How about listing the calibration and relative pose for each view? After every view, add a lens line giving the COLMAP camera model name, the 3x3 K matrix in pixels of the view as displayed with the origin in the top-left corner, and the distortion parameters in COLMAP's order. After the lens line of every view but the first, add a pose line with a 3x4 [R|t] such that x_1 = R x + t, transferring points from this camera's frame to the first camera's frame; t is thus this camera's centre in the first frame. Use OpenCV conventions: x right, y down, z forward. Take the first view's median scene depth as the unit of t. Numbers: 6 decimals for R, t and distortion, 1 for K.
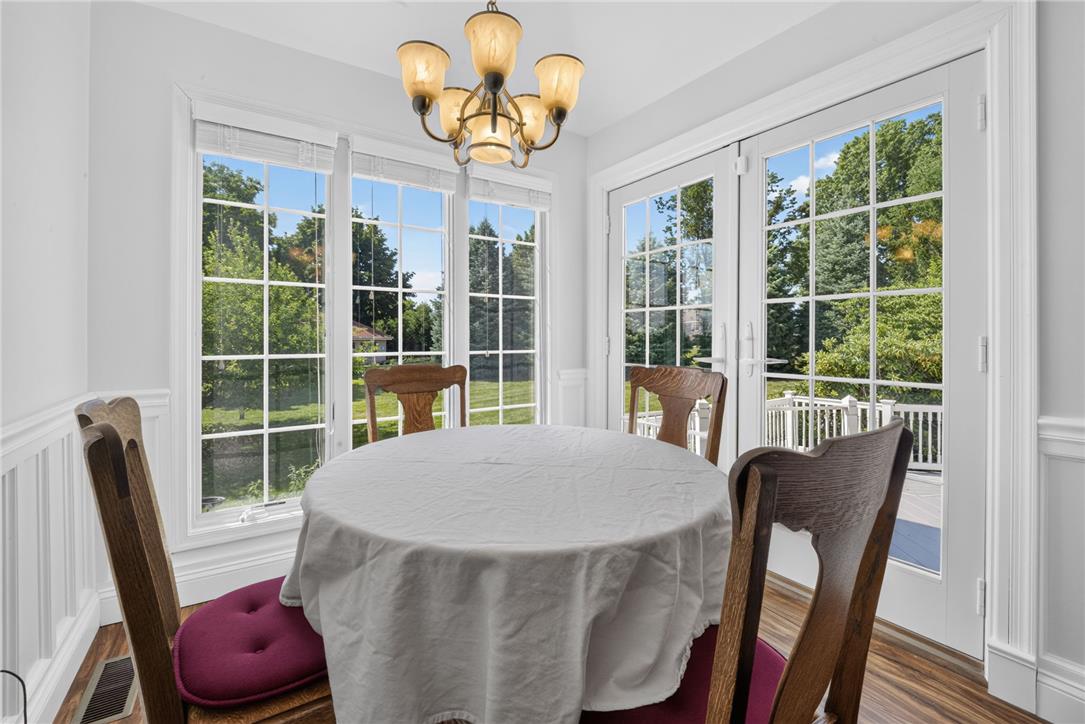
lens RADIAL K [[463.3, 0, 543.1], [0, 463.3, 341.7], [0, 0, 1]] dist [-0.002684, -0.000359]
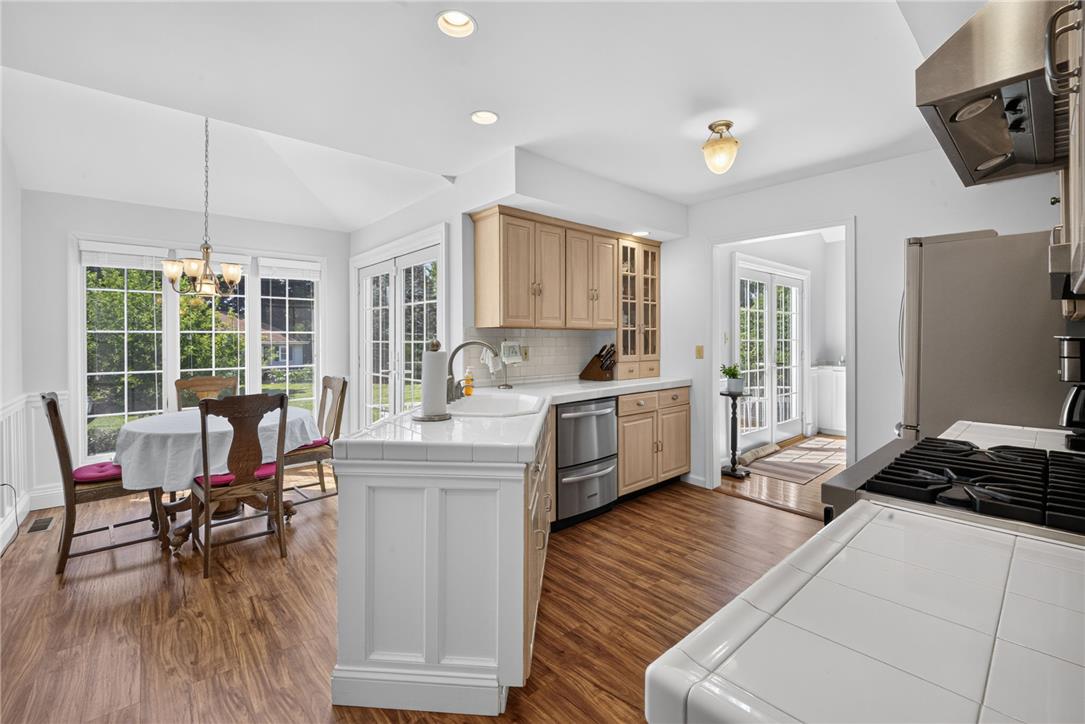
lens RADIAL K [[463.3, 0, 543.1], [0, 463.3, 341.7], [0, 0, 1]] dist [-0.002684, -0.000359]
pose [[0.992391, -0.005421, 0.123008, 0.927089], [0.005120, 0.999983, 0.002763, -0.097867], [-0.123020, -0.002112, 0.992402, -1.158617]]
